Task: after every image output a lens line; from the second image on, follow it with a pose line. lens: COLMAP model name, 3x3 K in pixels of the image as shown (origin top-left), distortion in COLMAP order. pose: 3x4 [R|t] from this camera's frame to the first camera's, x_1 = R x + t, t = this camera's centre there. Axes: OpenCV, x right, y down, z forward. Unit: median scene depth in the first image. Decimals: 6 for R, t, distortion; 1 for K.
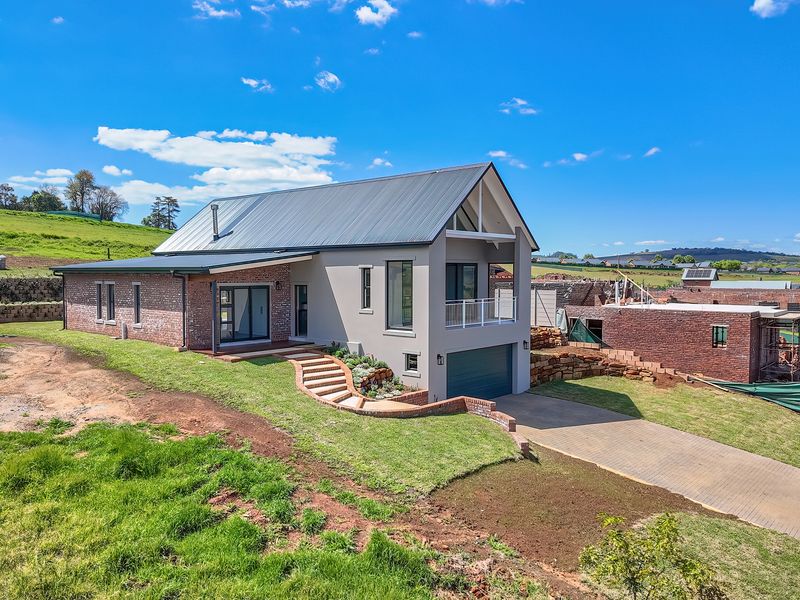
lens RADIAL K [[619.9, 0, 400.9], [0, 619.9, 297.6], [0, 0, 1]] dist [0.108057, -0.169036]
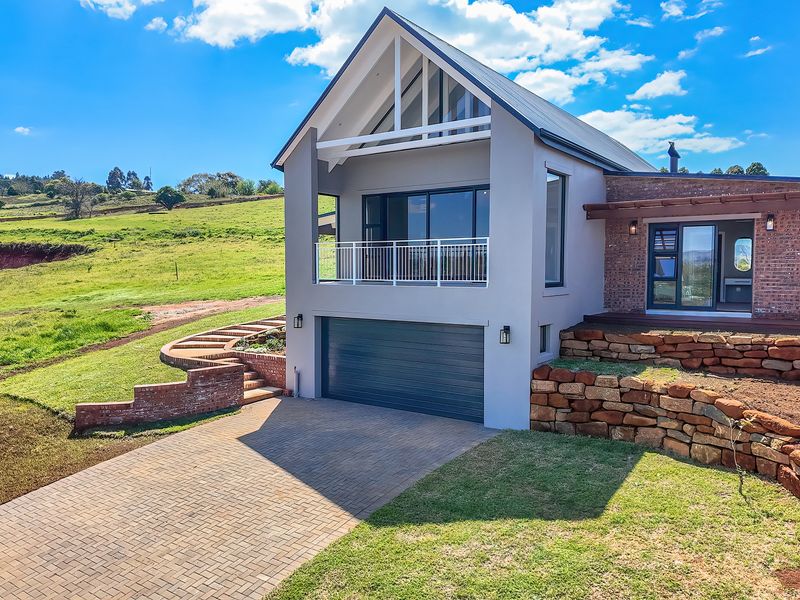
lens RADIAL K [[623.7, 0, 400.0], [0, 623.7, 300.0], [0, 0, 1]] dist [0.107855, -0.195176]
pose [[0.108125, 0.052174, -0.992767, 0.131321], [-0.039921, 0.998044, 0.048104, 0.005362], [0.993335, 0.034431, 0.109996, 0.166048]]
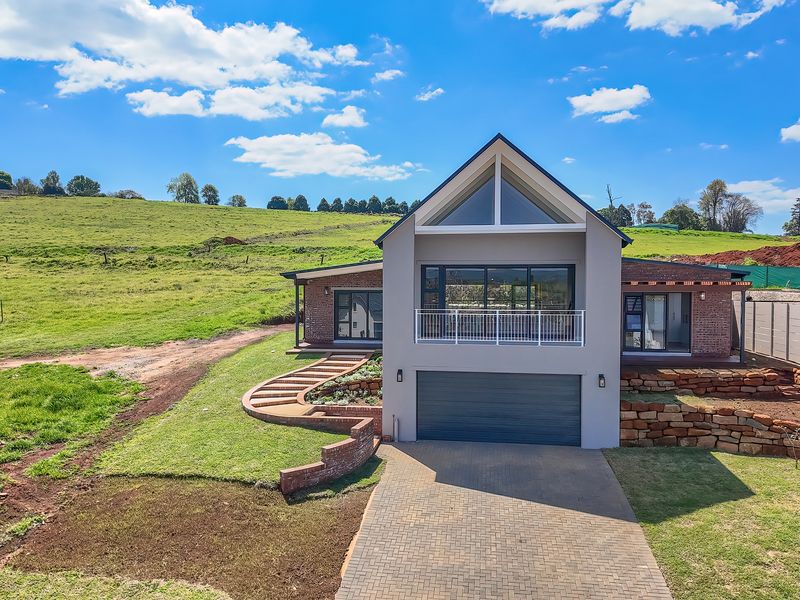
lens RADIAL K [[619.9, 0, 400.9], [0, 619.9, 297.6], [0, 0, 1]] dist [0.108057, -0.169036]
pose [[0.549451, 0.020972, -0.835263, 0.126510], [-0.034546, 0.999400, 0.002368, -0.001963], [0.834811, 0.027554, 0.549846, 0.082721]]
